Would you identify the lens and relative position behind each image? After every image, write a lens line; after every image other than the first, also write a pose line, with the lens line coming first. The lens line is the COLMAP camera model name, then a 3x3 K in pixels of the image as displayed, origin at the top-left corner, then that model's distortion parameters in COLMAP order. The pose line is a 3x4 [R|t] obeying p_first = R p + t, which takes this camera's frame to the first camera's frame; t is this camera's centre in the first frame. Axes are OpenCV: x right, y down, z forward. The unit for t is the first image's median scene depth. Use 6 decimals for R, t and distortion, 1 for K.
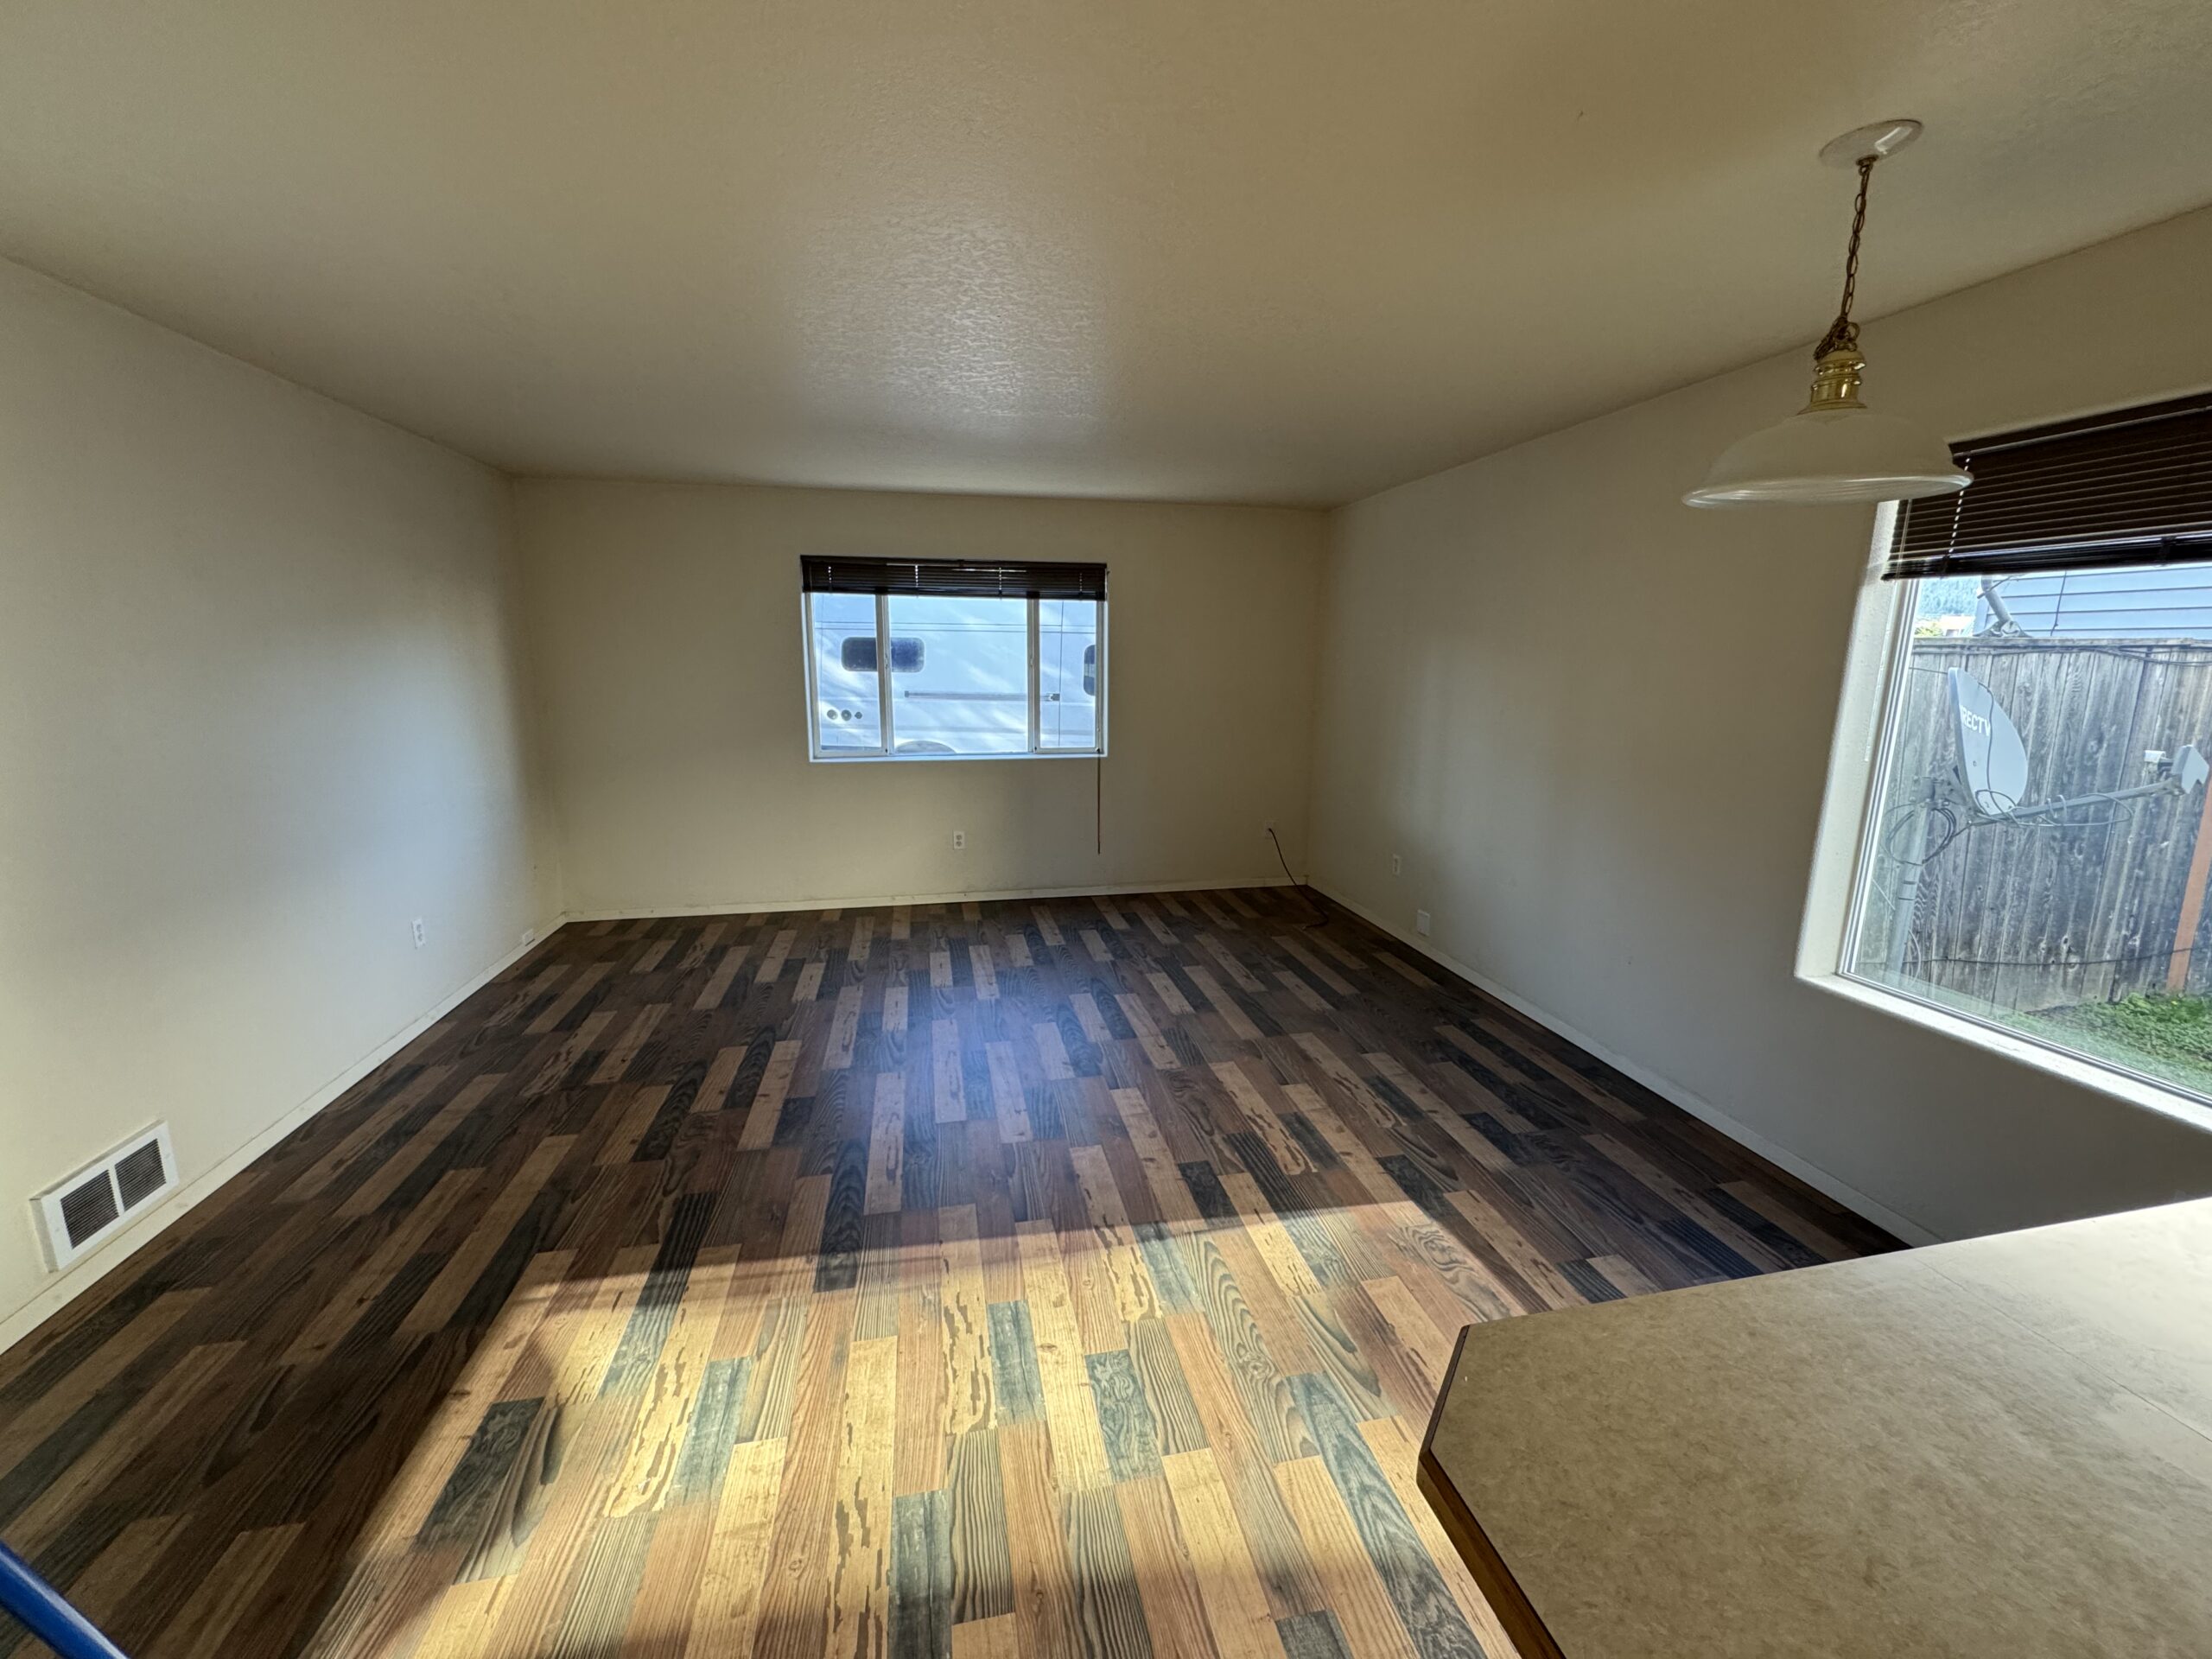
lens RADIAL K [[881.9, 0, 1102.2], [0, 881.9, 825.3], [0, 0, 1]] dist [-0.009591, 0.000234]
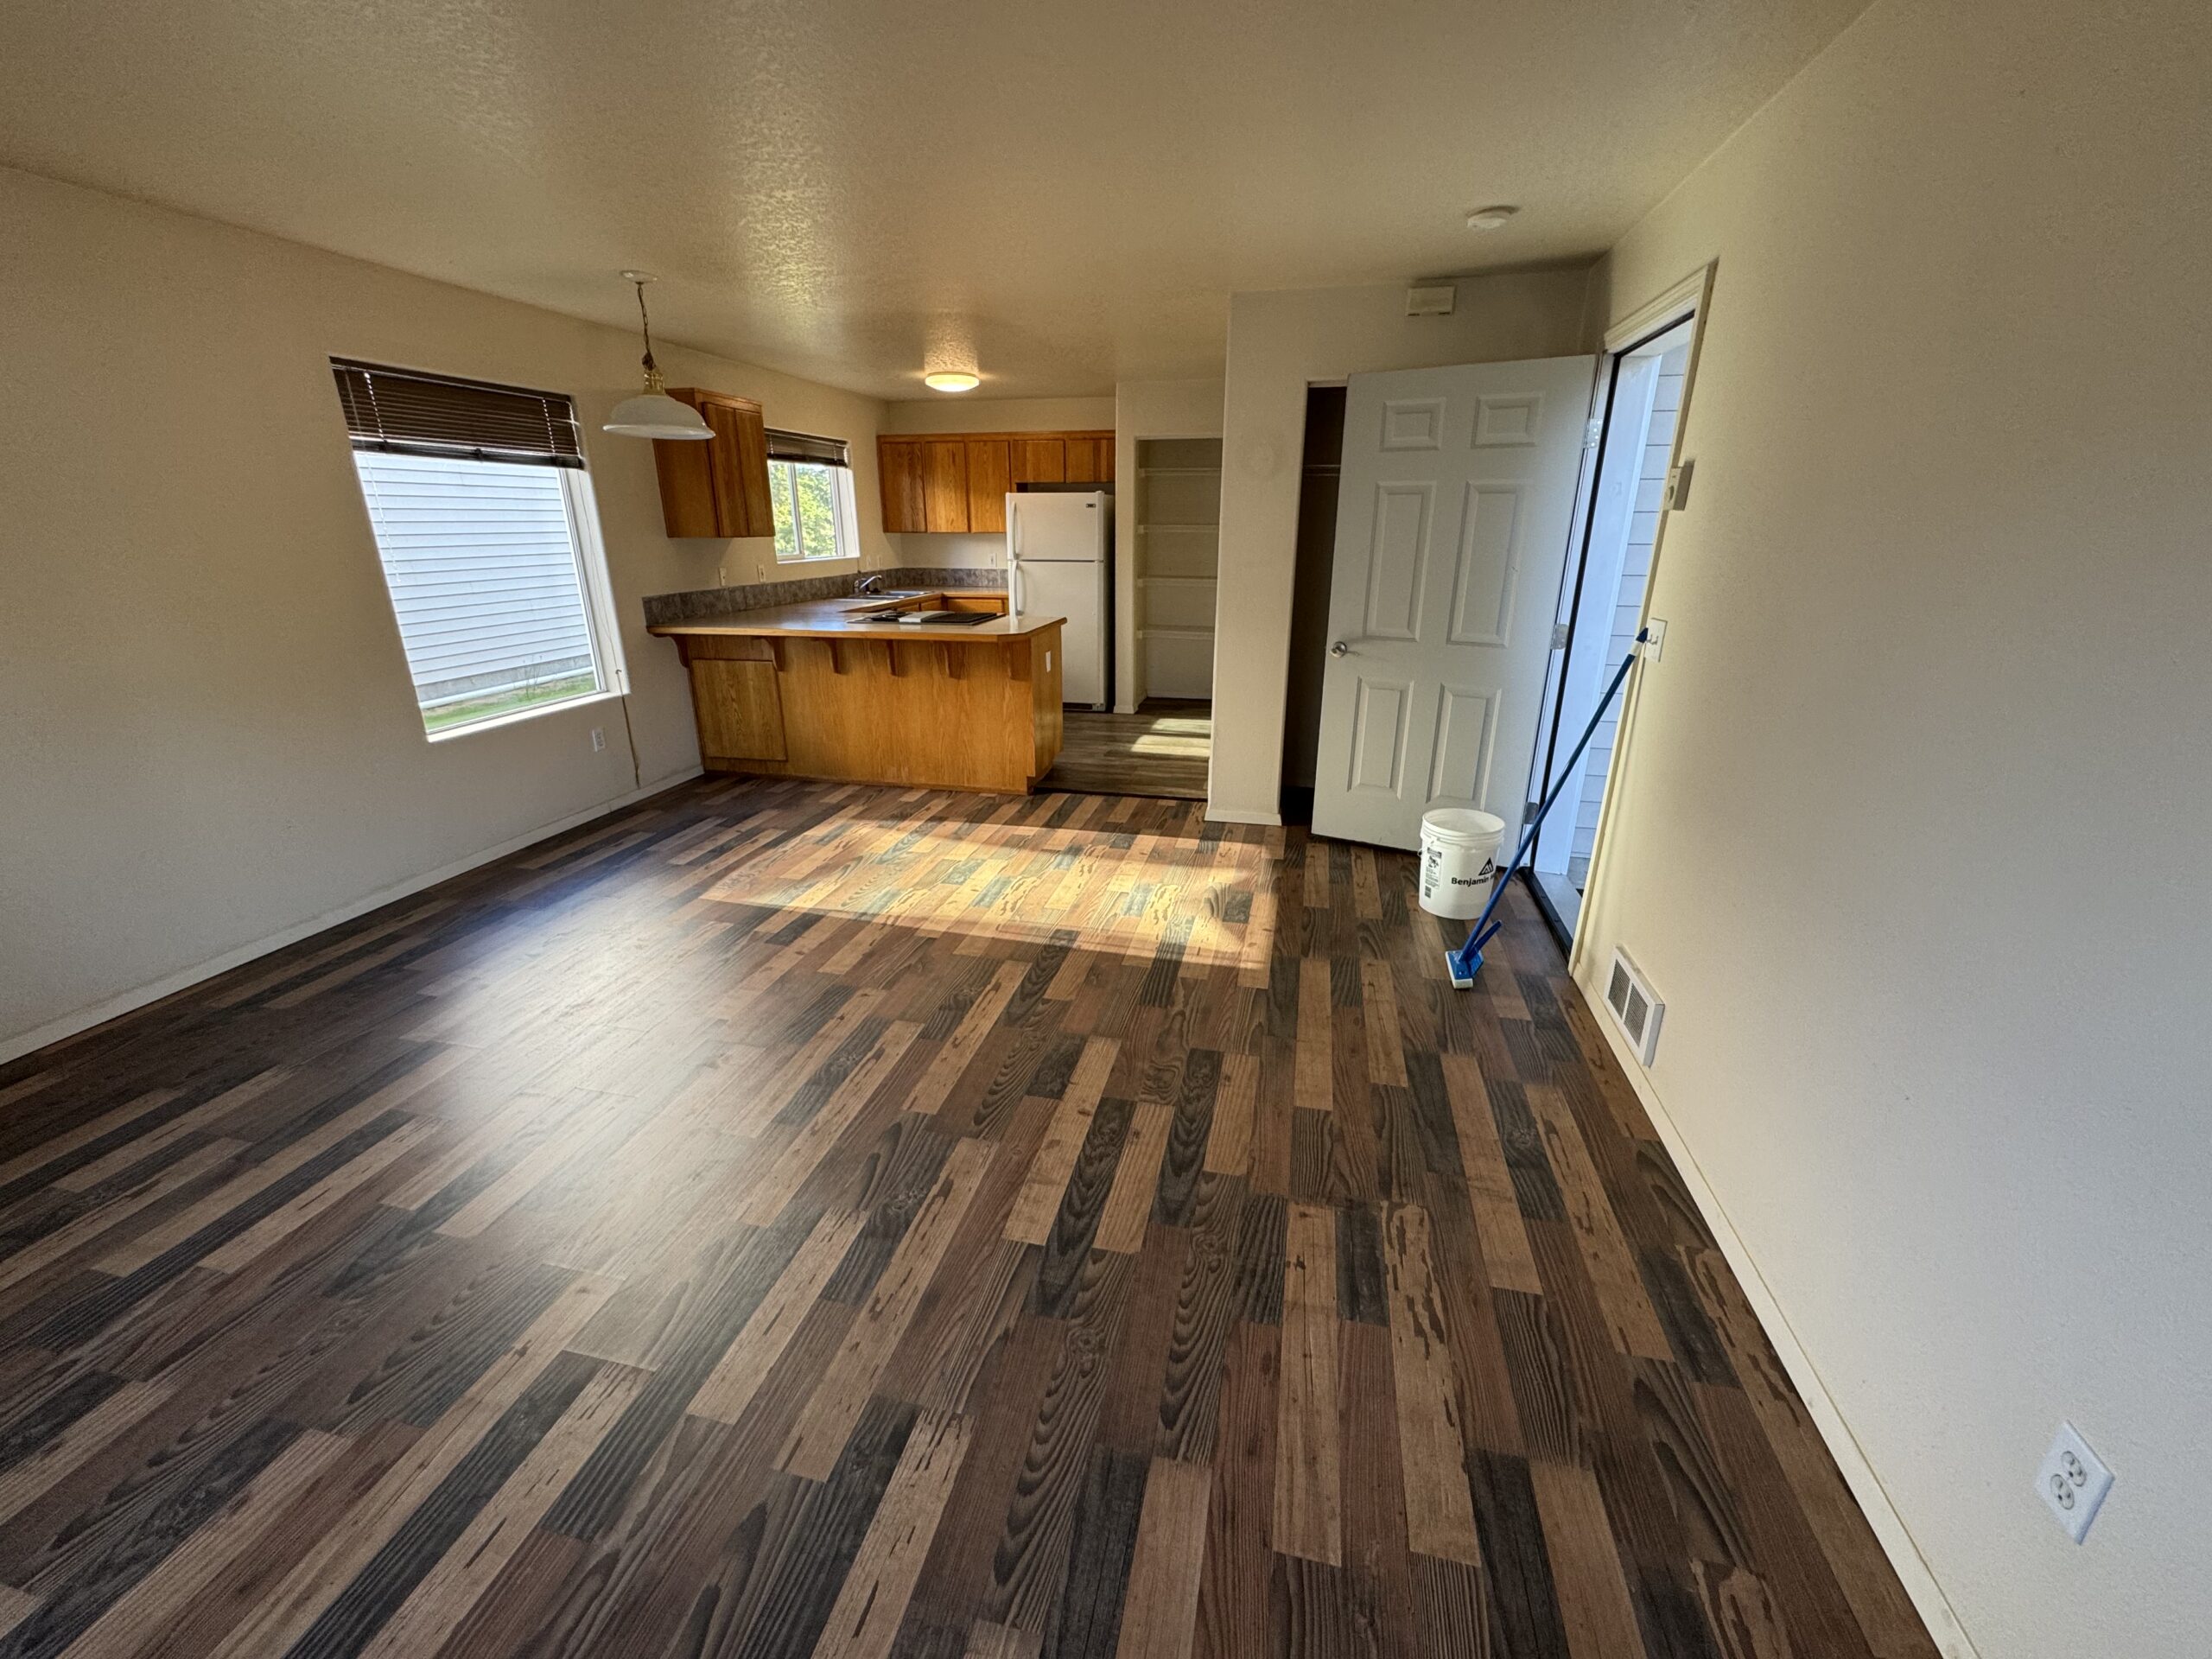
lens RADIAL K [[881.9, 0, 1110.9], [0, 881.9, 823.1], [0, 0, 1]] dist [-0.009591, 0.000234]
pose [[-0.911662, -0.140238, 0.386272, -0.793608], [0.072702, 0.870100, 0.487483, -0.331416], [-0.404459, 0.472503, -0.783041, 1.756326]]
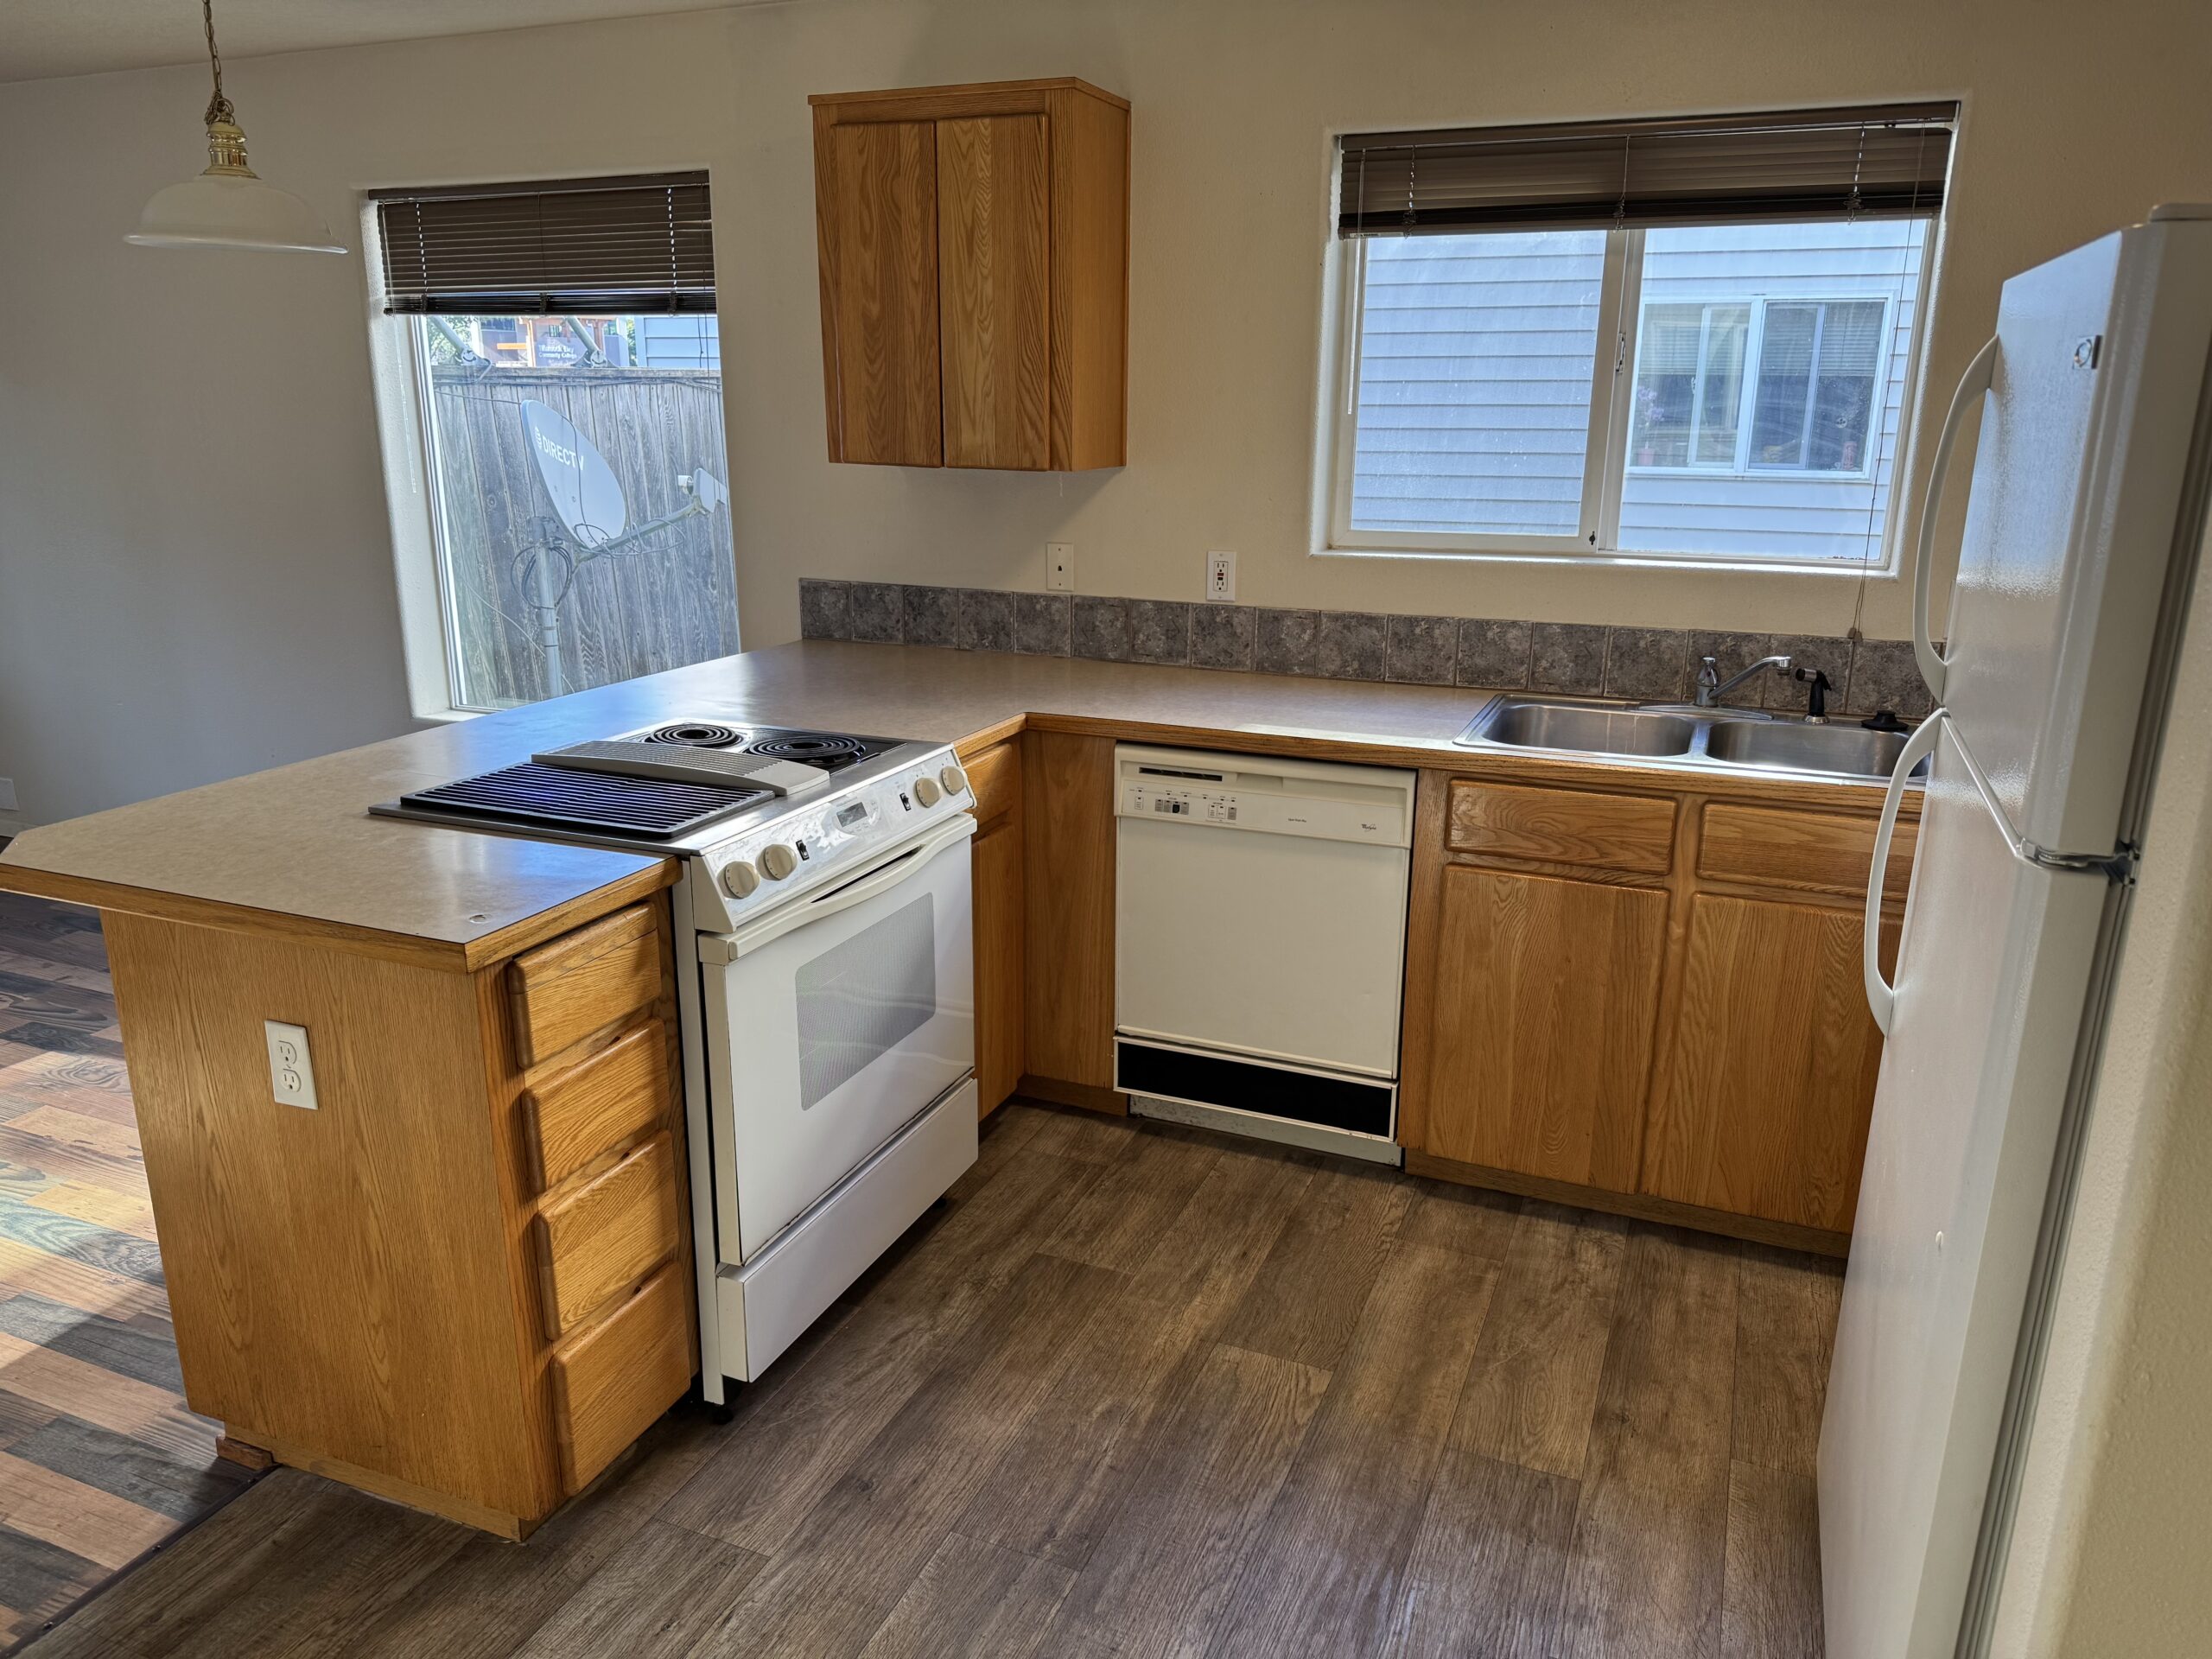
lens RADIAL K [[1567.5, 0, 1094.9], [0, 1567.5, 845.2], [0, 0, 1]] dist [0.003931, -0.009223]
pose [[0.566007, -0.230191, 0.791611, -0.220702], [0.153589, 0.972859, 0.173079, 0.124571], [-0.809967, 0.023619, 0.586000, -0.679743]]
